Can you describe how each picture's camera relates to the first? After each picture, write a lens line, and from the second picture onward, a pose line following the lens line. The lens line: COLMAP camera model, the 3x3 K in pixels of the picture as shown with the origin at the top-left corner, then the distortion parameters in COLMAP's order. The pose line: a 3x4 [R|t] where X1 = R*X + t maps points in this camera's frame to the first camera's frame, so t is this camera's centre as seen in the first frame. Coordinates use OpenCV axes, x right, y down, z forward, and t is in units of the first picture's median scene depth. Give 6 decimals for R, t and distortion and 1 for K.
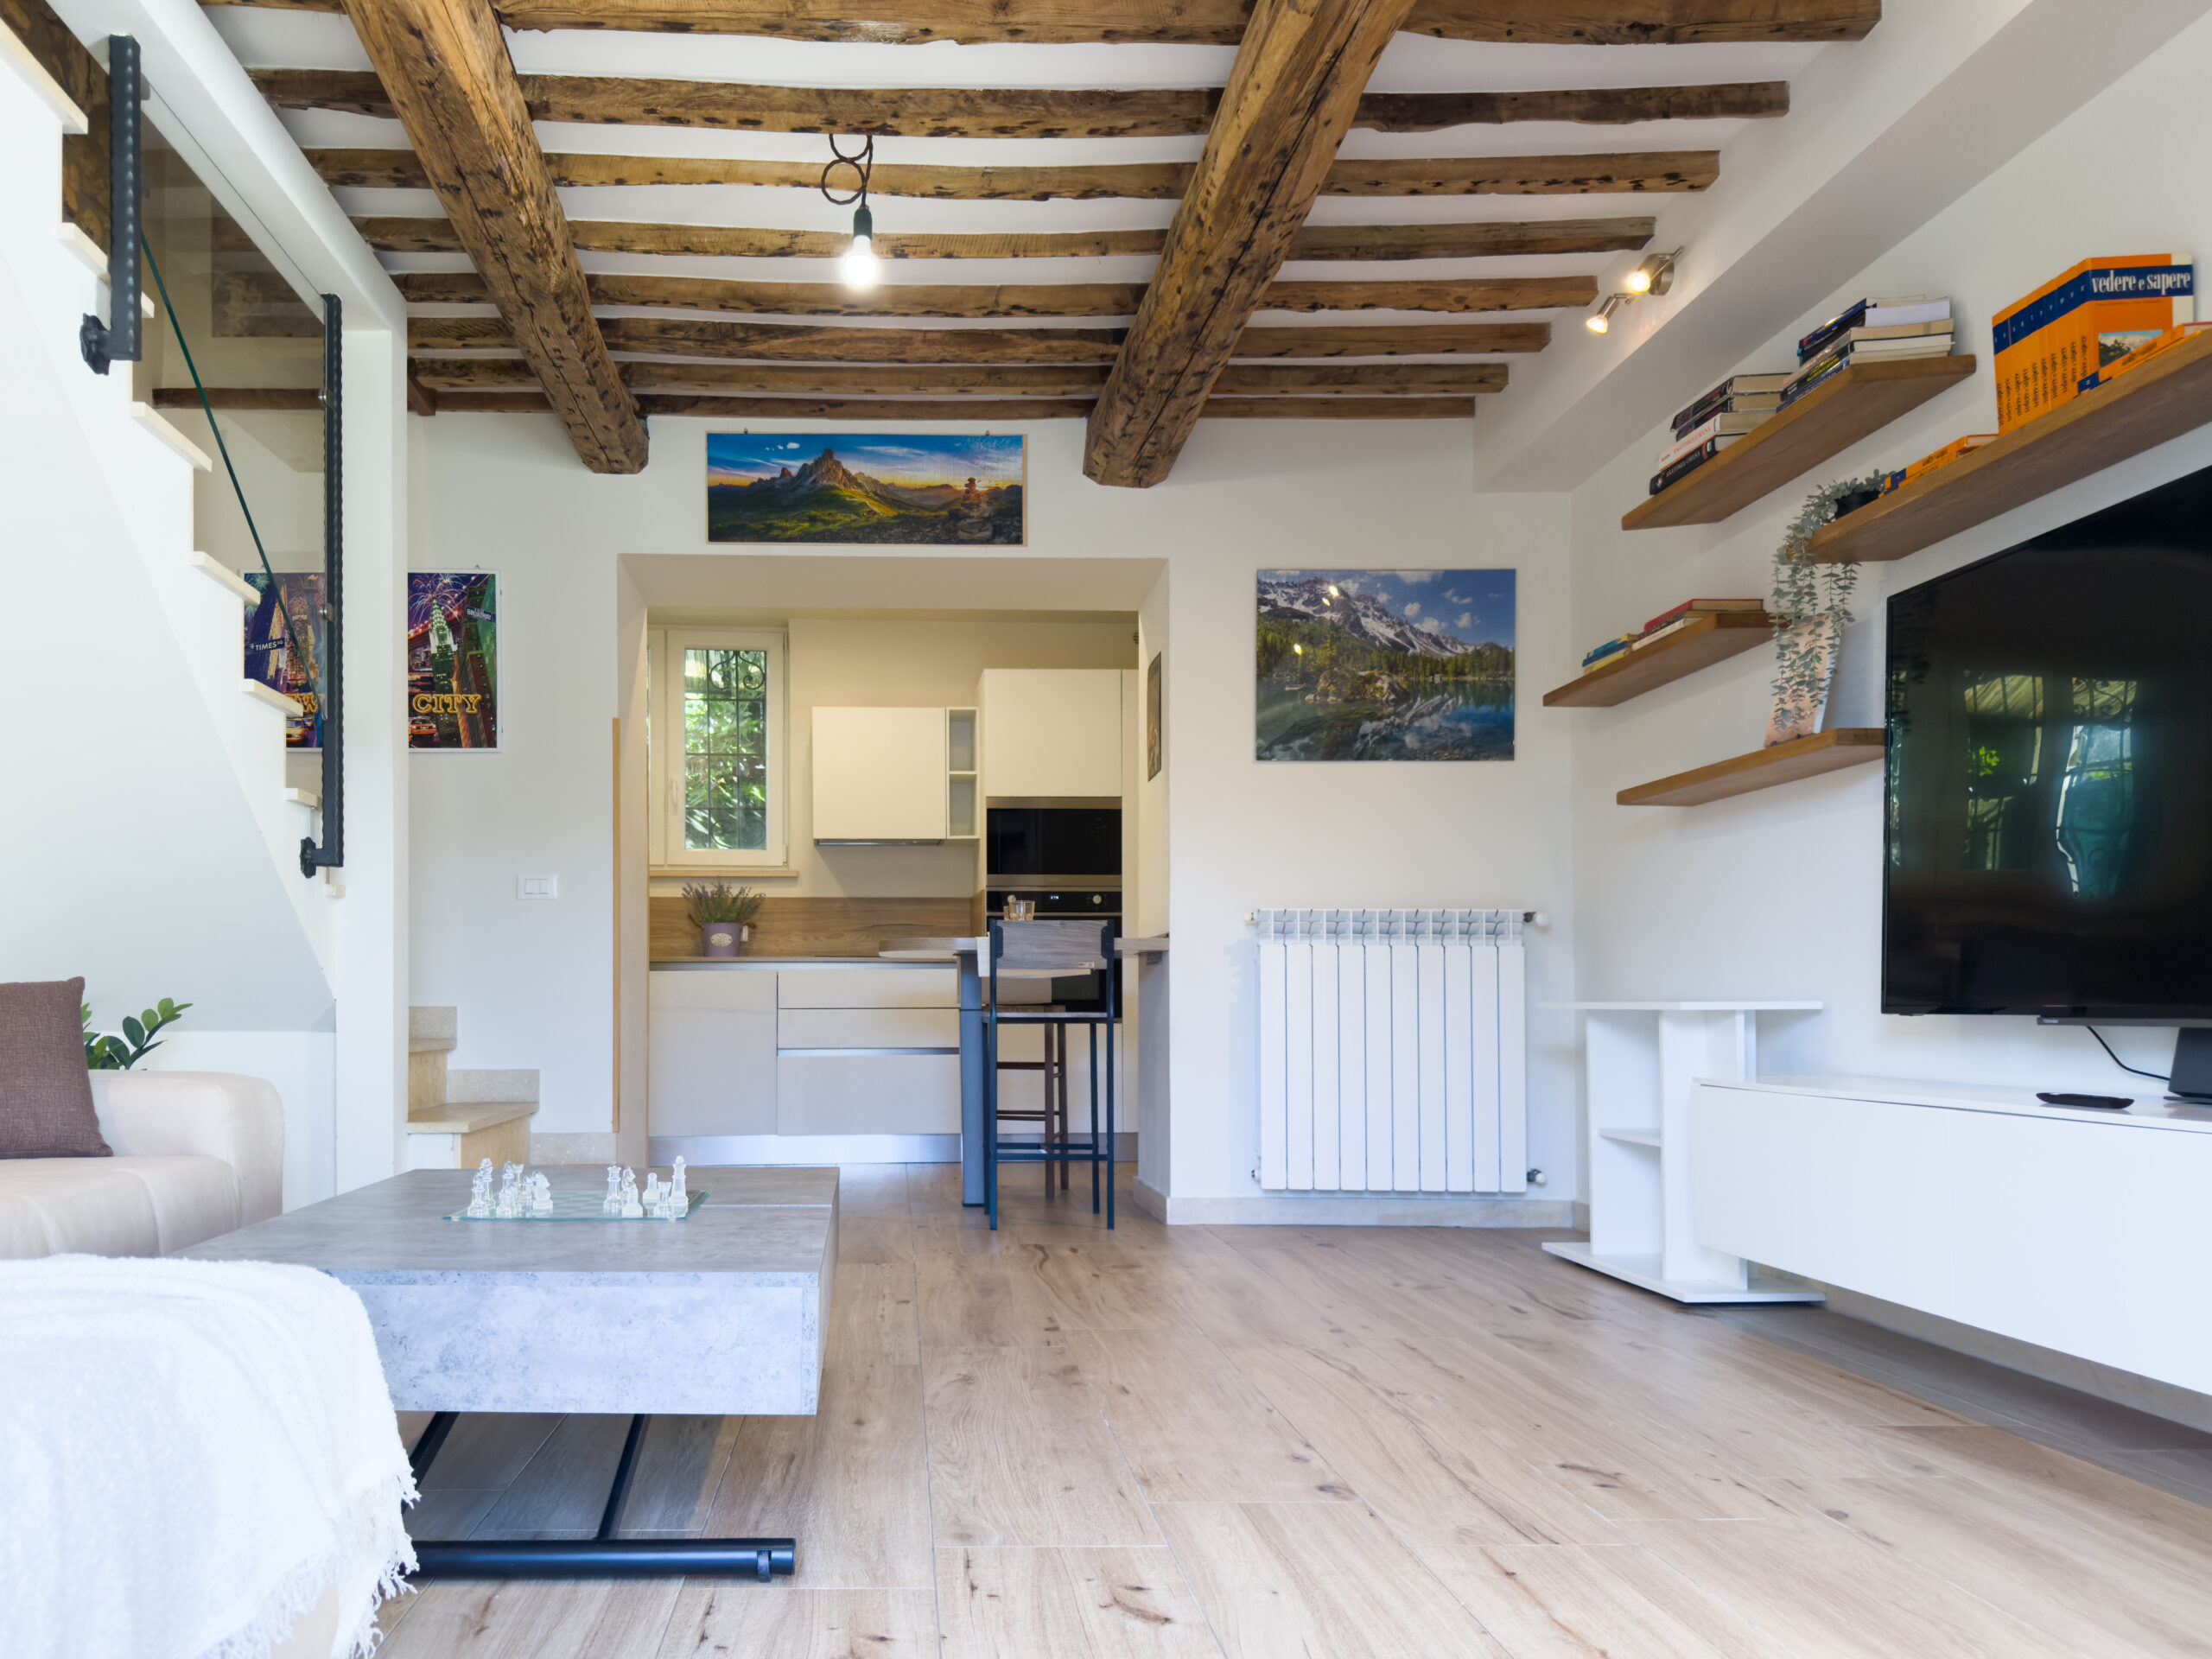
lens RADIAL K [[2537.1, 0, 1107.9], [0, 2537.1, 837.9], [0, 0, 1]] dist [0.054601, 0.000000]
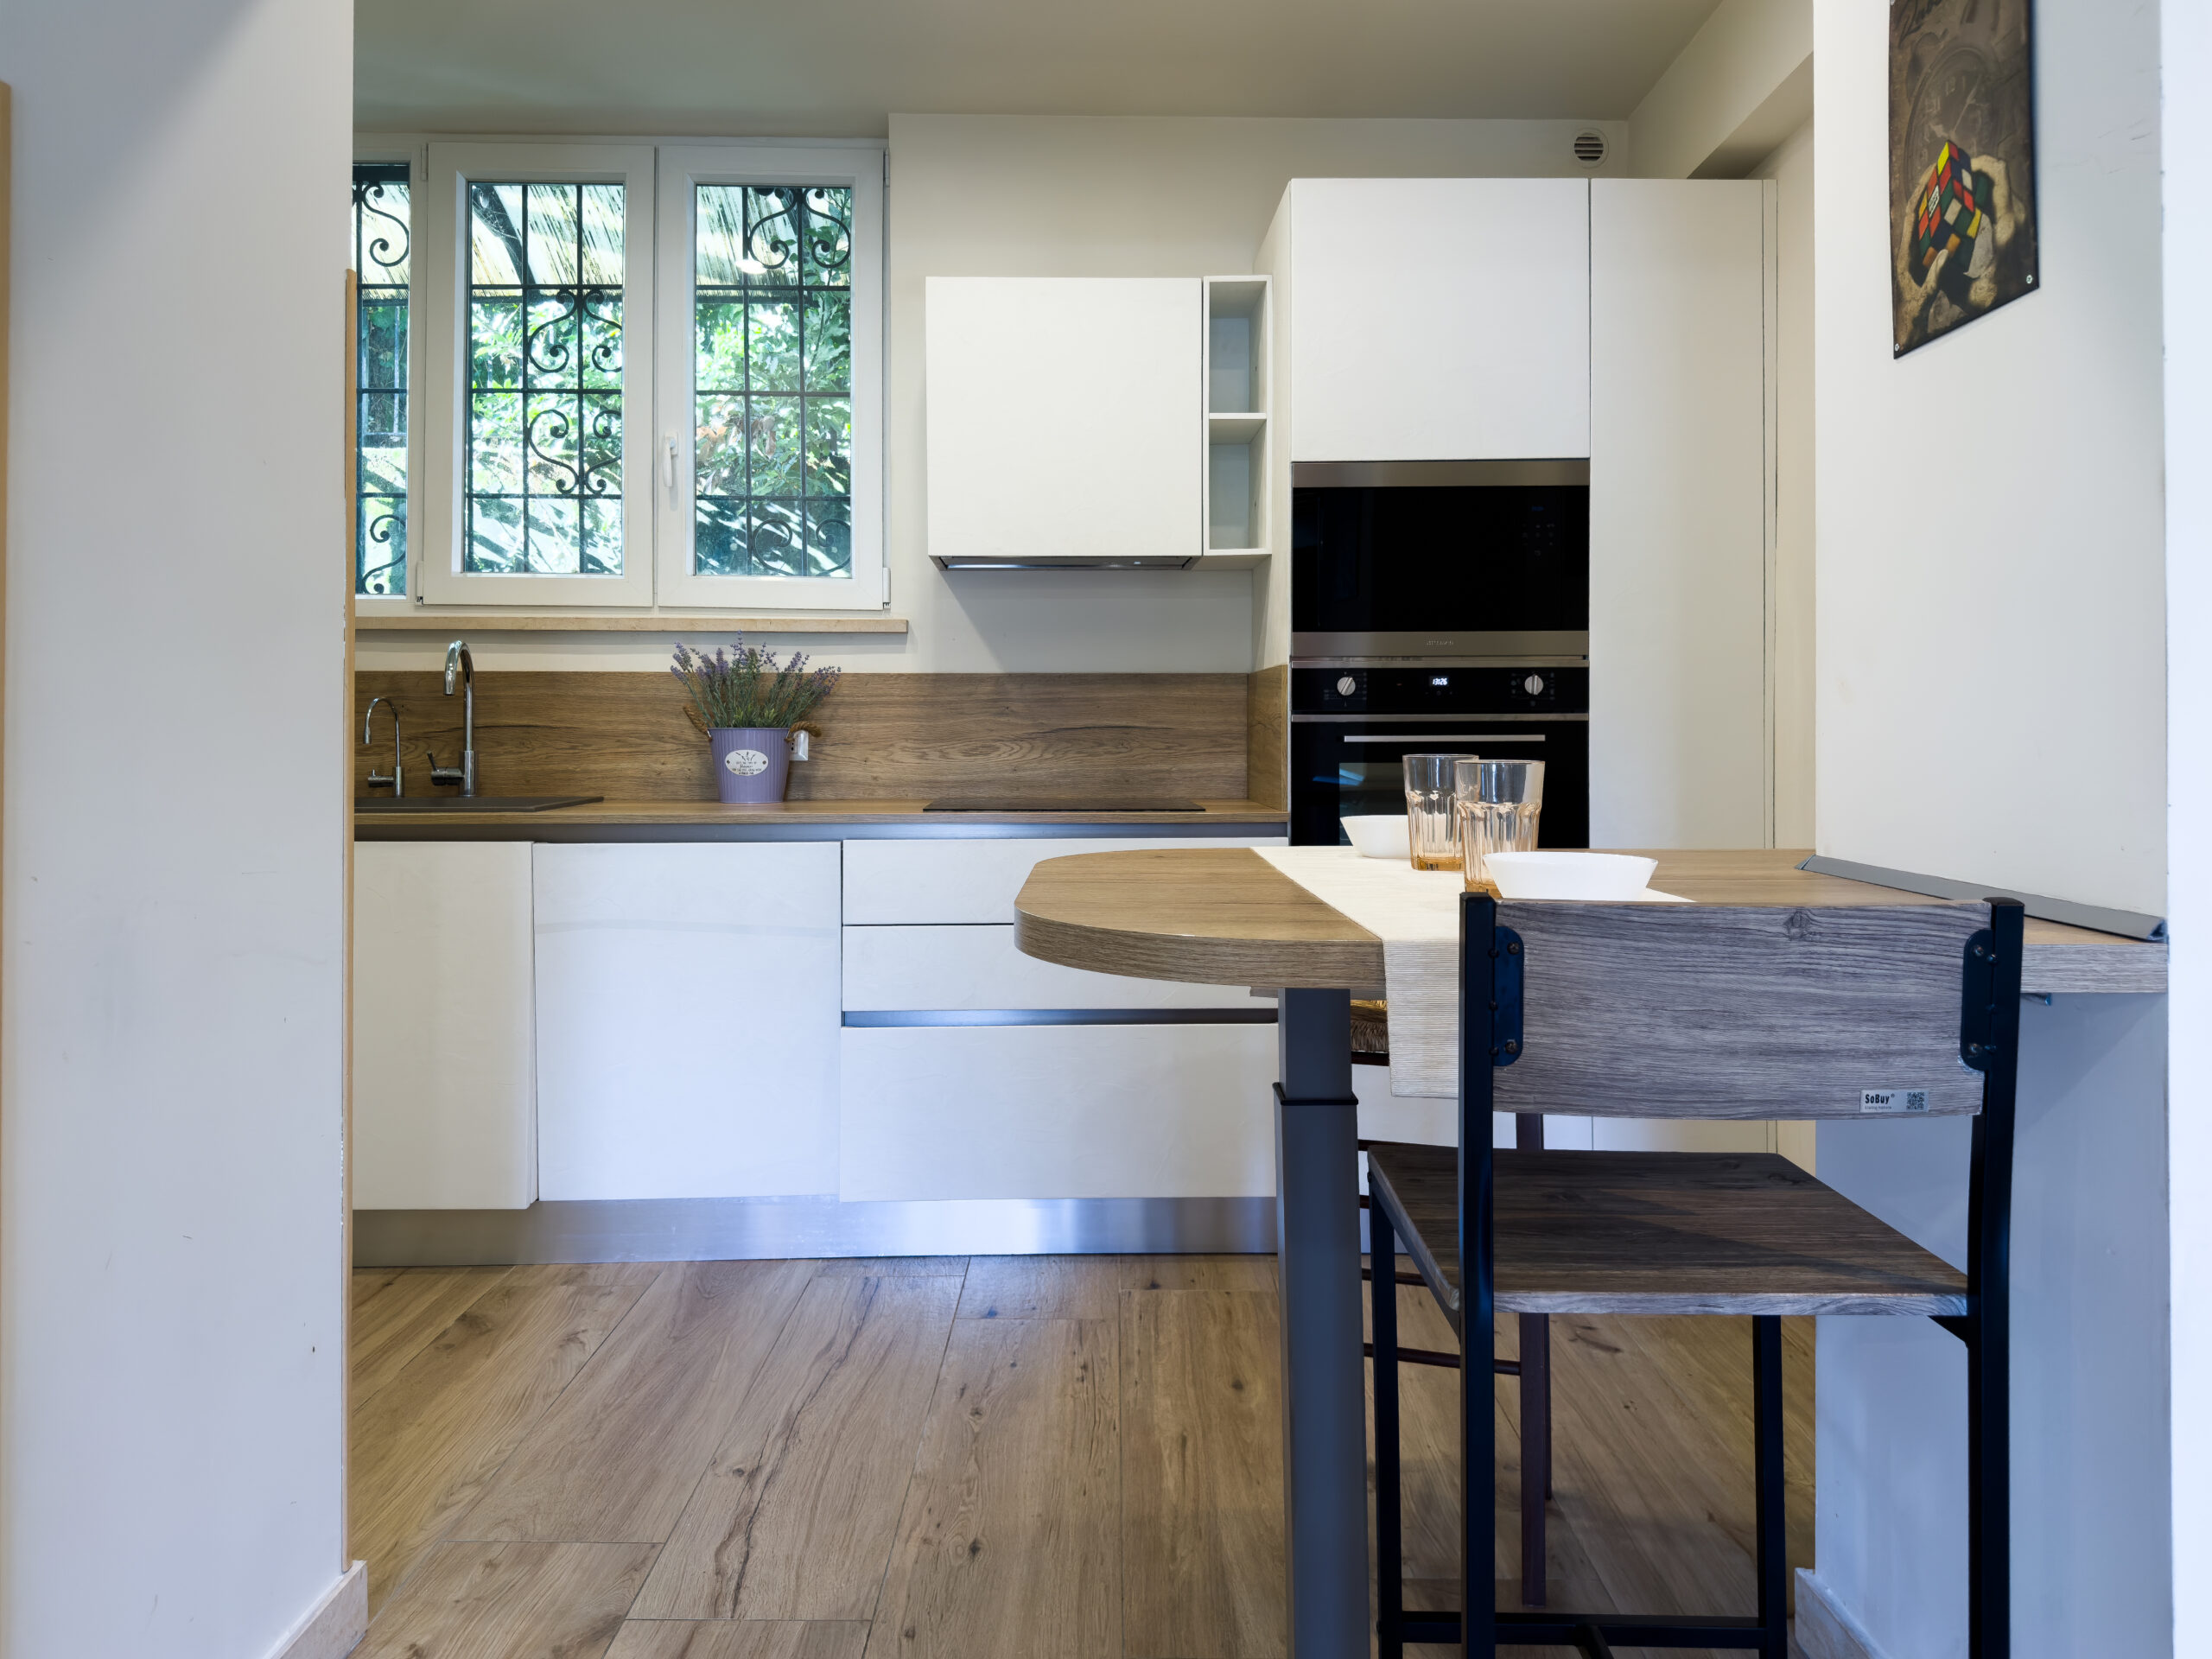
lens RADIAL K [[2537.1, 0, 1099.2], [0, 2537.1, 832.1], [0, 0, 1]] dist [0.054601, 0.000000]
pose [[0.995751, 0.007461, -0.091789, -0.038103], [0.002298, 0.994389, 0.105761, 0.001607], [0.092063, -0.105523, 0.990146, 0.506339]]
